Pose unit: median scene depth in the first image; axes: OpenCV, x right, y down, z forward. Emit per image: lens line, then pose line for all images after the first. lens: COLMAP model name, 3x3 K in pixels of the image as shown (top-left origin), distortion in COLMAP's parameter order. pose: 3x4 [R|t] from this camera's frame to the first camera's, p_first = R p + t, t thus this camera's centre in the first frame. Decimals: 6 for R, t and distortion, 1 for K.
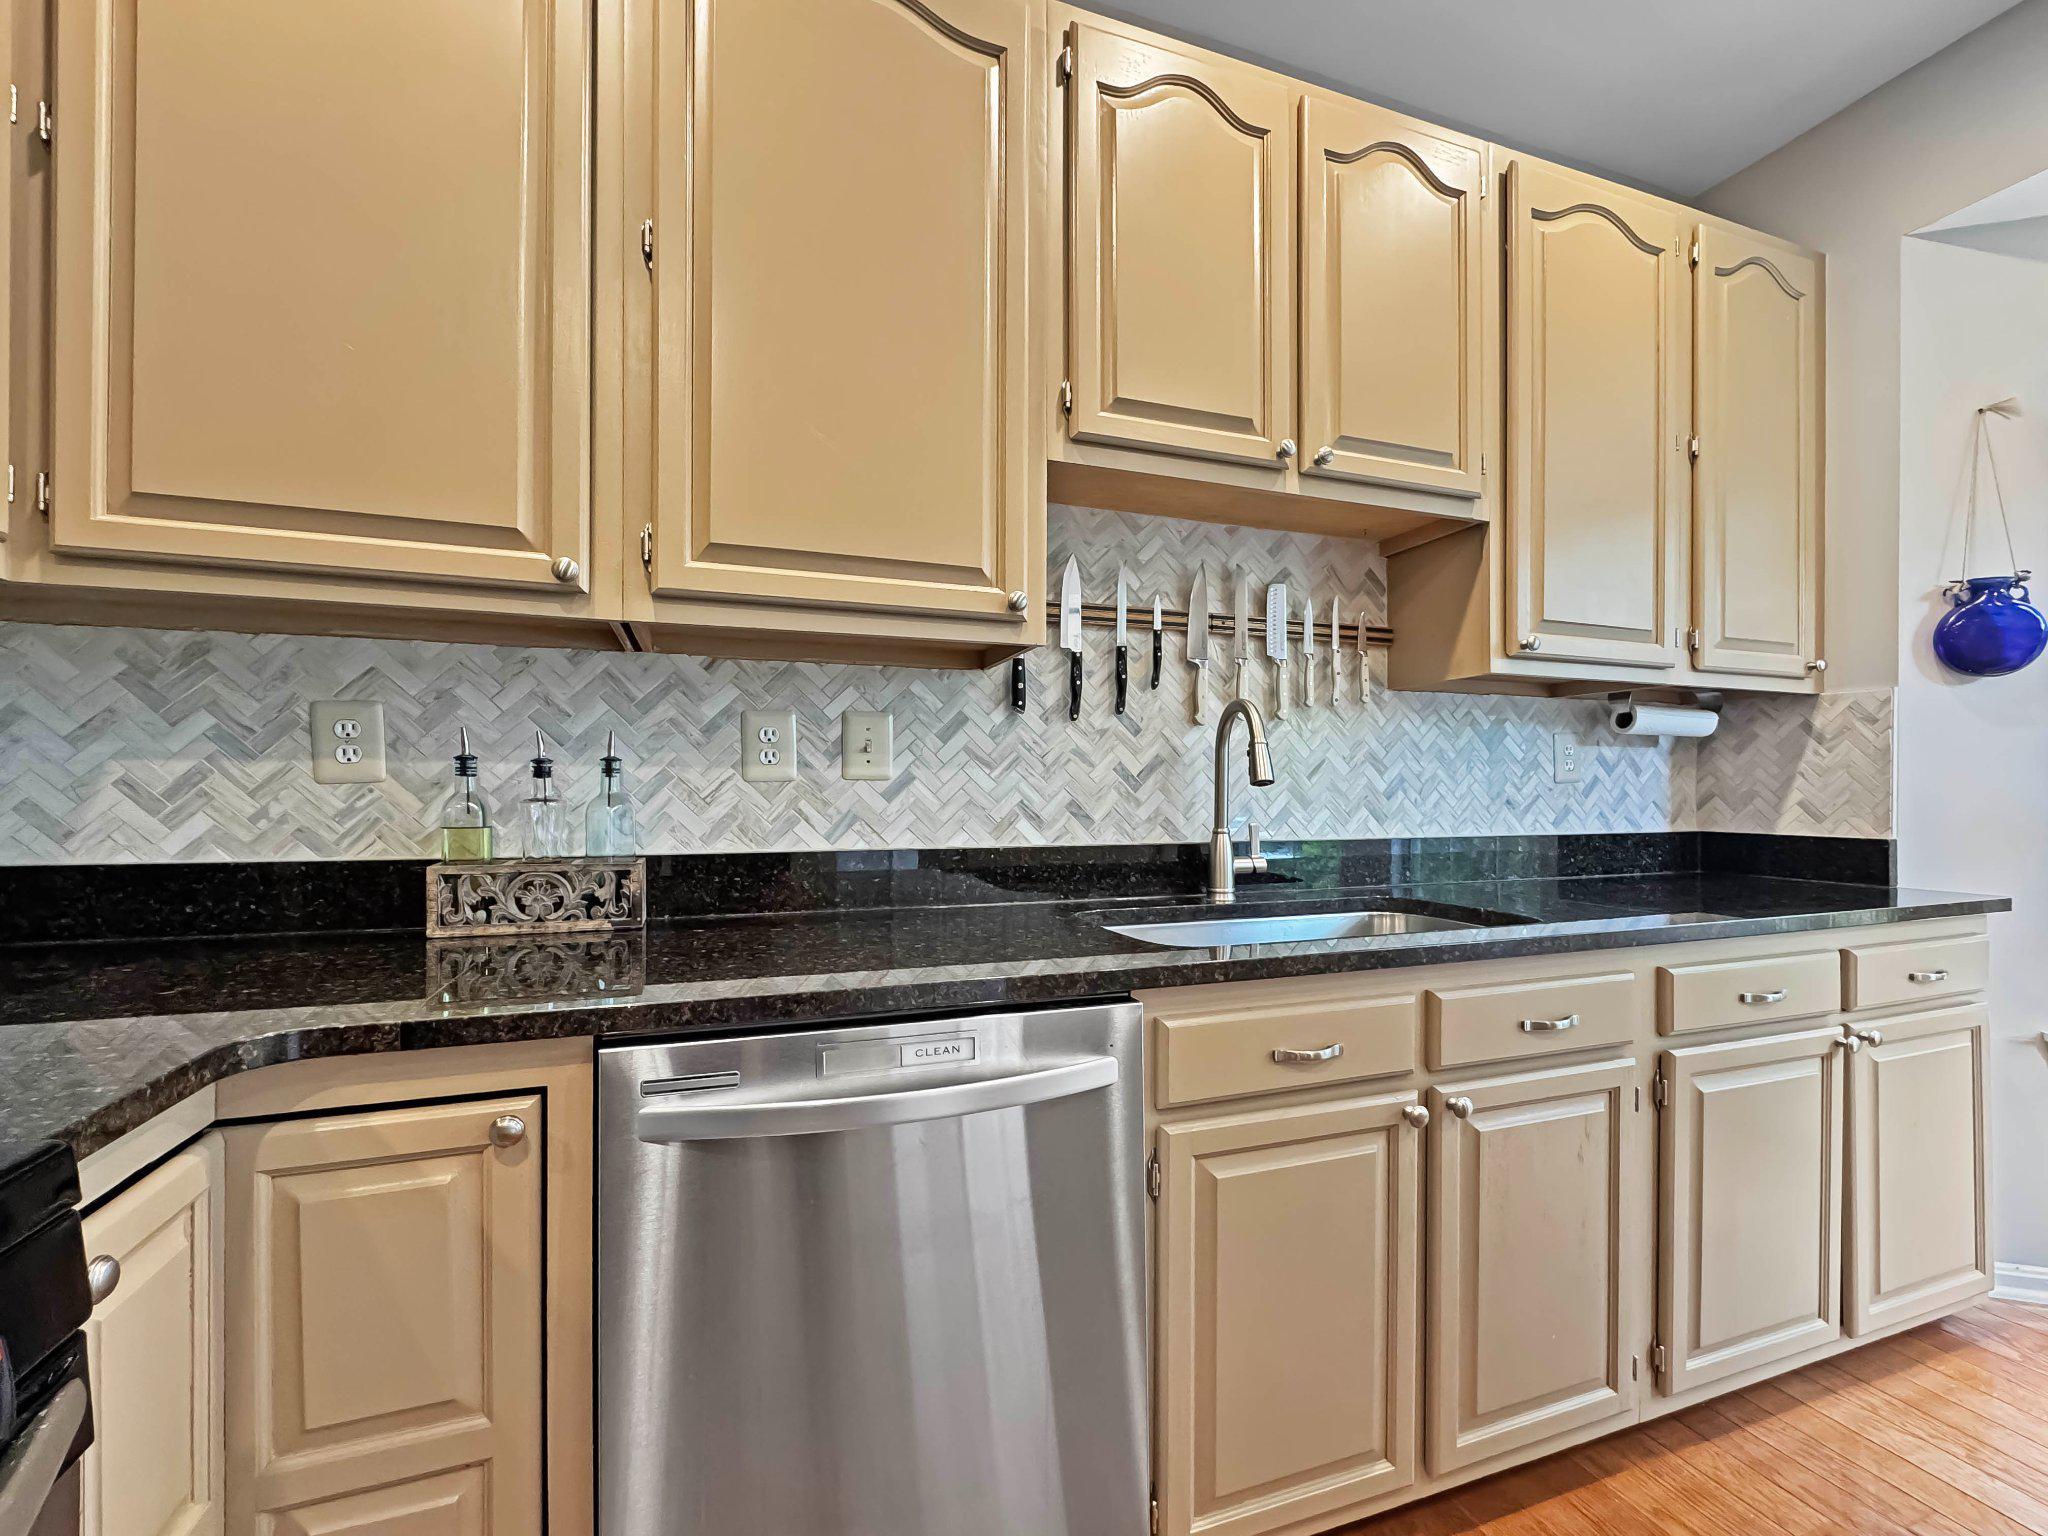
lens RADIAL K [[871.3, 0, 1013.9], [0, 871.3, 794.6], [0, 0, 1]] dist [0.000865, 0.000148]
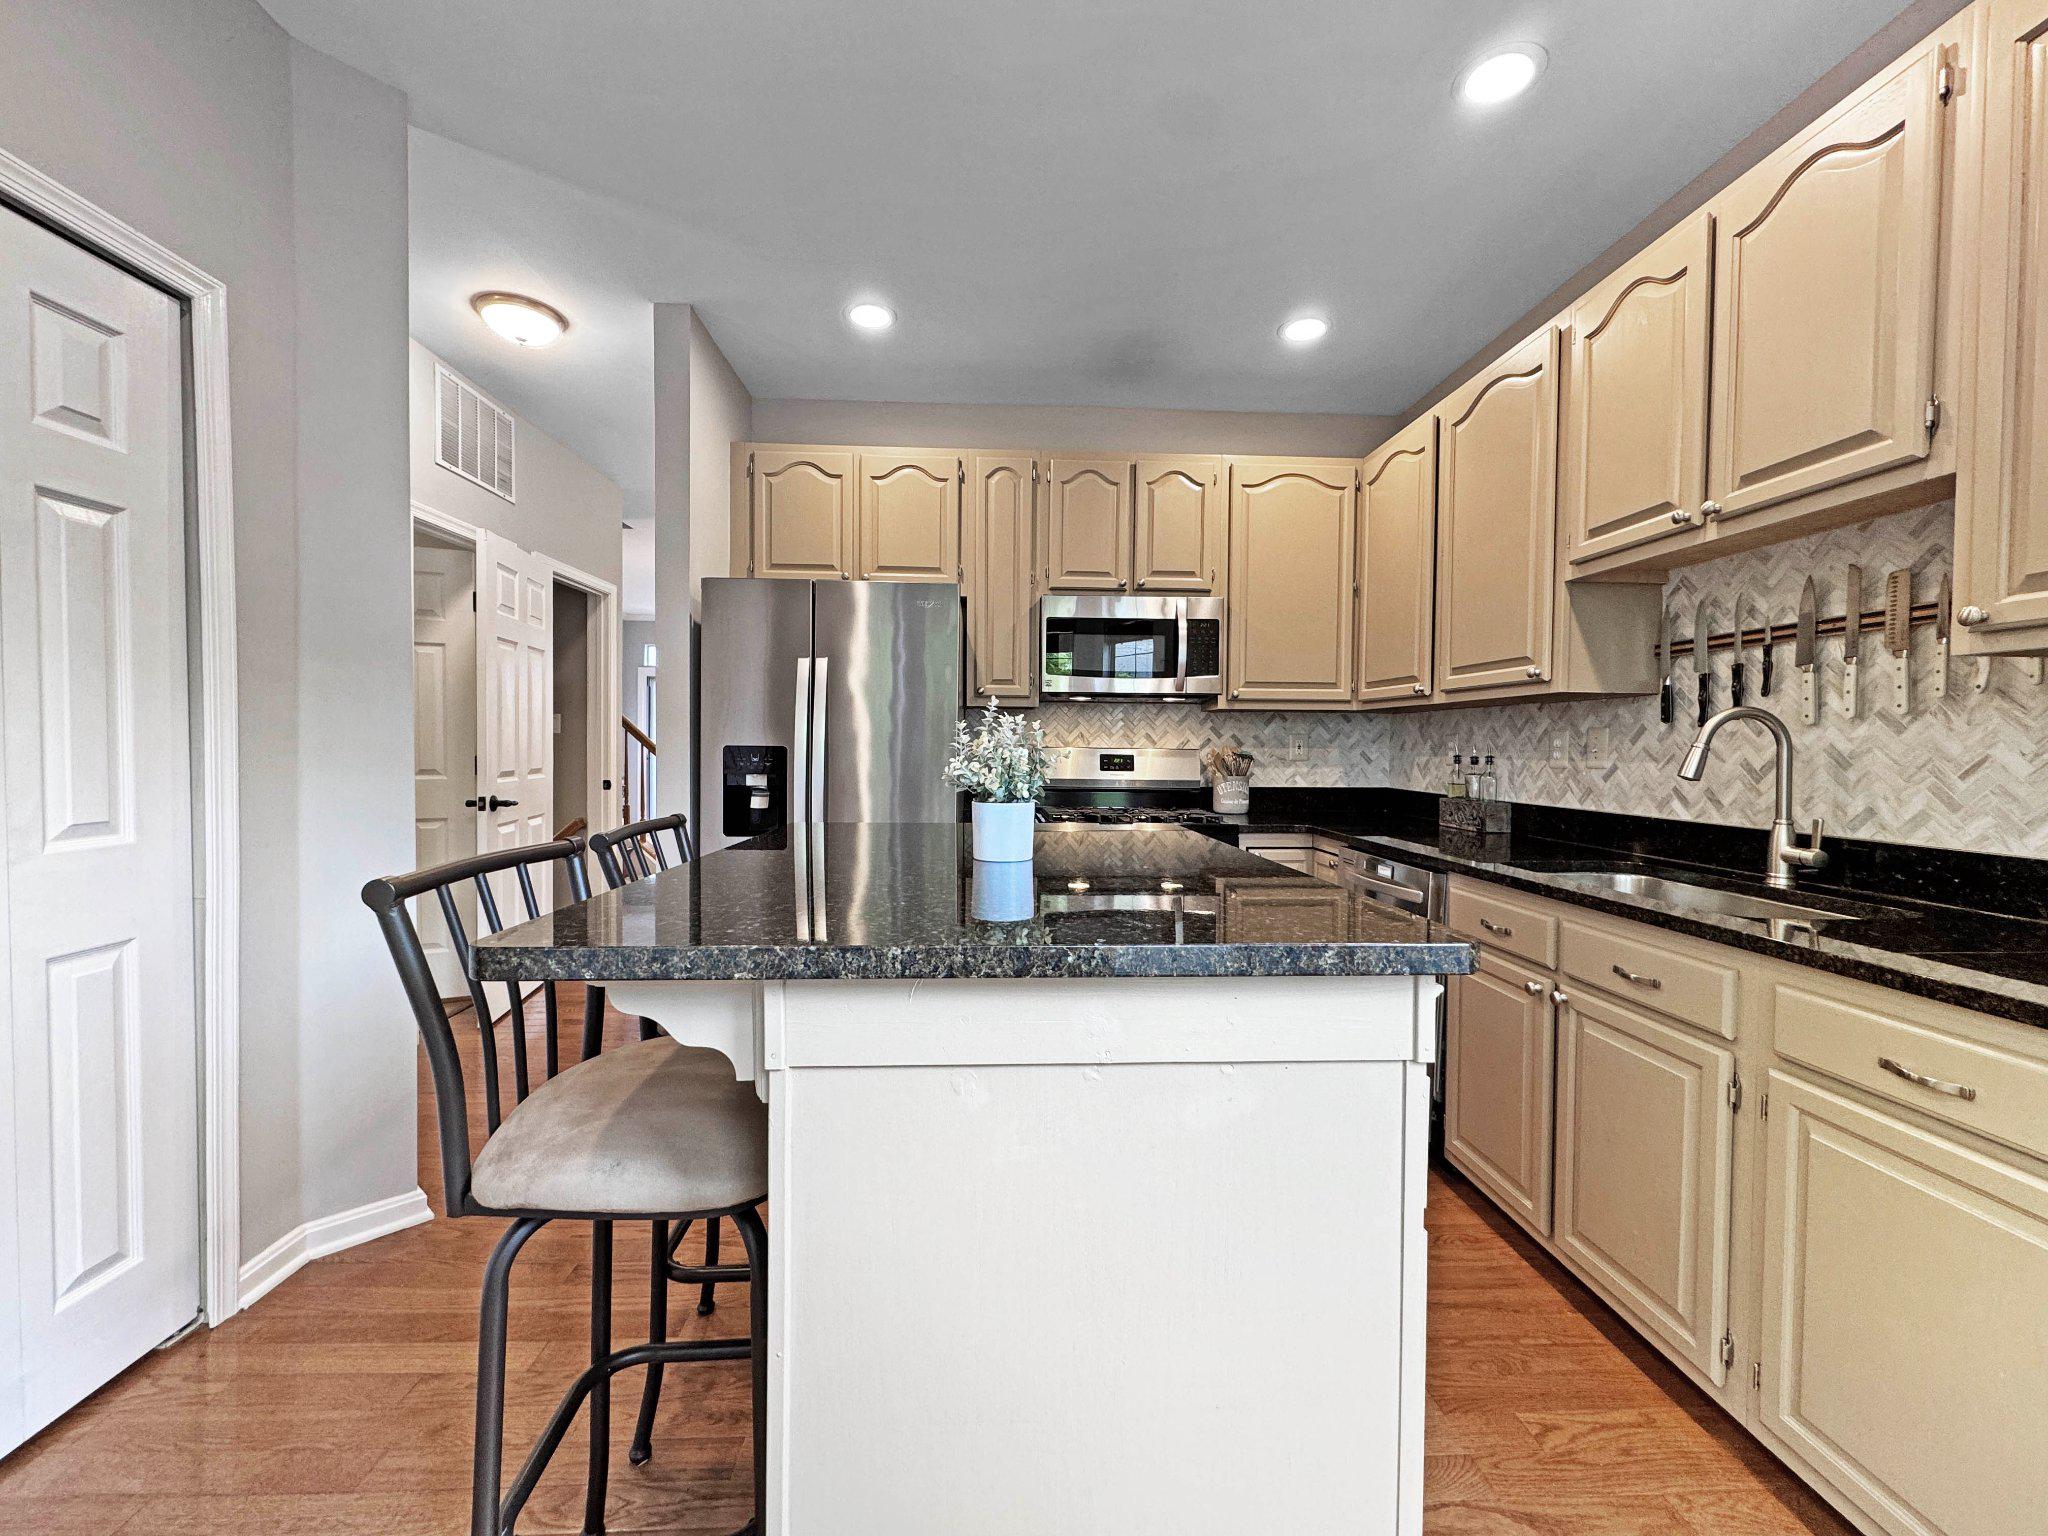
lens RADIAL K [[814.7, 0, 1022.1], [0, 814.7, 765.2], [0, 0, 1]] dist [-0.002122, 0.000239]
pose [[-0.281263, 0.019025, -0.959442, 1.567332], [-0.011875, 0.999658, 0.023304, -0.045144], [0.959557, 0.017948, -0.280941, 0.378355]]
